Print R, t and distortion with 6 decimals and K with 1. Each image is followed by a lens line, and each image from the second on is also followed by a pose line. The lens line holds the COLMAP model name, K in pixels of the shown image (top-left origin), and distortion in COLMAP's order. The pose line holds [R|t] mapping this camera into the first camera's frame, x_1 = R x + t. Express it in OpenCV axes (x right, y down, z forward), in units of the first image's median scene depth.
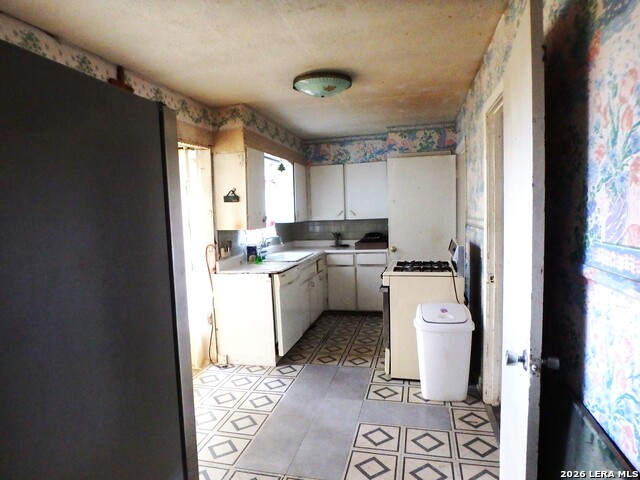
lens RADIAL K [[401.4, 0, 320.0], [0, 401.4, 240.0], [0, 0, 1]] dist [-0.030424, 0.001350]
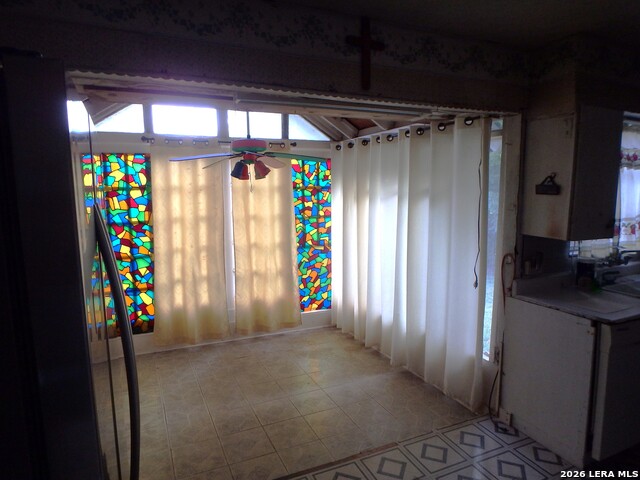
lens RADIAL K [[401.4, 0, 320.0], [0, 401.4, 240.0], [0, 0, 1]] dist [-0.030424, 0.001350]
pose [[0.620030, 0.127356, -0.774173, 0.057495], [-0.074916, 0.991839, 0.103164, -0.060628], [0.780993, -0.005967, 0.624511, 0.313581]]
